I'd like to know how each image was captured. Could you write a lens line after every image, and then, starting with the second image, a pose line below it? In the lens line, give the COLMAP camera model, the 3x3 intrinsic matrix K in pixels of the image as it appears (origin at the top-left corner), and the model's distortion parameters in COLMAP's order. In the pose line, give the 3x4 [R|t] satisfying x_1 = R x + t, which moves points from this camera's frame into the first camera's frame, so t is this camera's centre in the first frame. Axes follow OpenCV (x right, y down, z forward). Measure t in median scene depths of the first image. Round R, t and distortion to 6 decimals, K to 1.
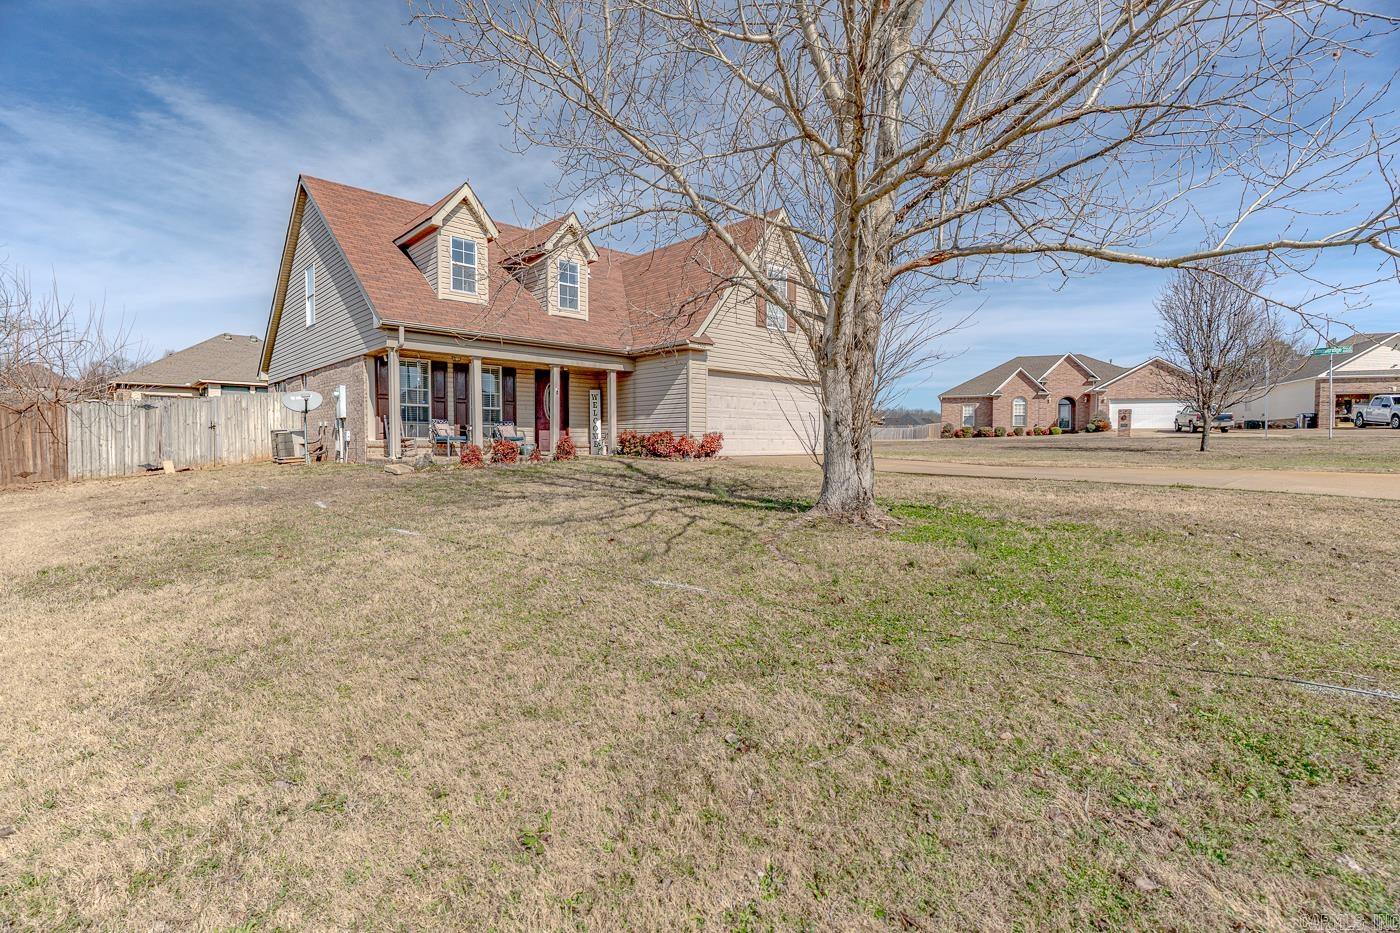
lens RADIAL K [[661.6, 0, 690.4], [0, 661.6, 466.2], [0, 0, 1]] dist [0.000354, -0.000252]
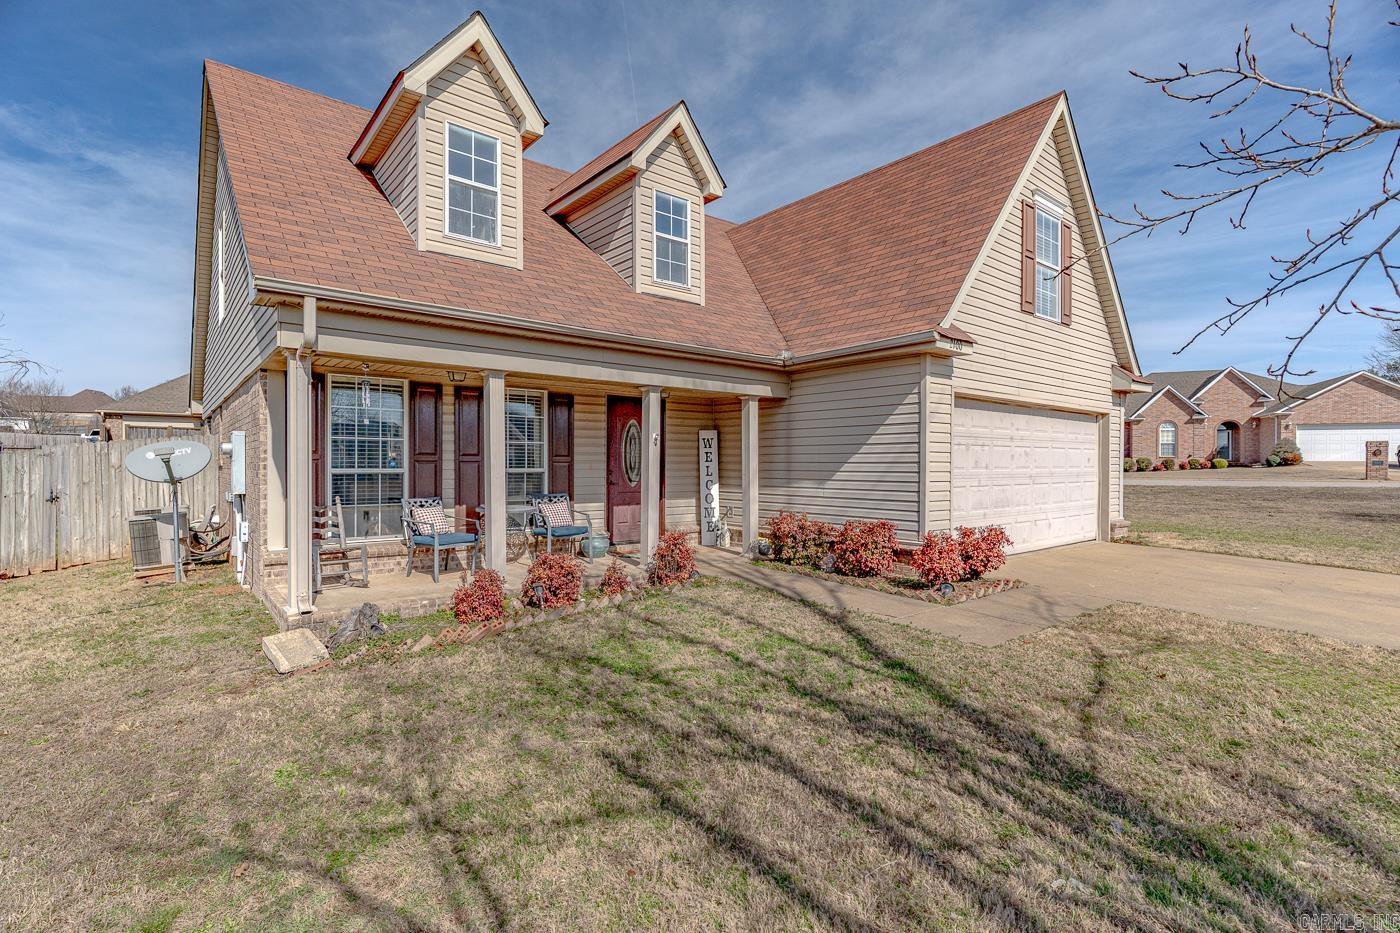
lens RADIAL K [[661.6, 0, 690.4], [0, 661.6, 466.2], [0, 0, 1]] dist [0.000354, -0.000252]
pose [[0.998105, -0.000460, -0.061539, -0.136591], [-0.001479, 0.999504, -0.031459, -0.073080], [0.061523, 0.031490, 0.997609, 0.474130]]
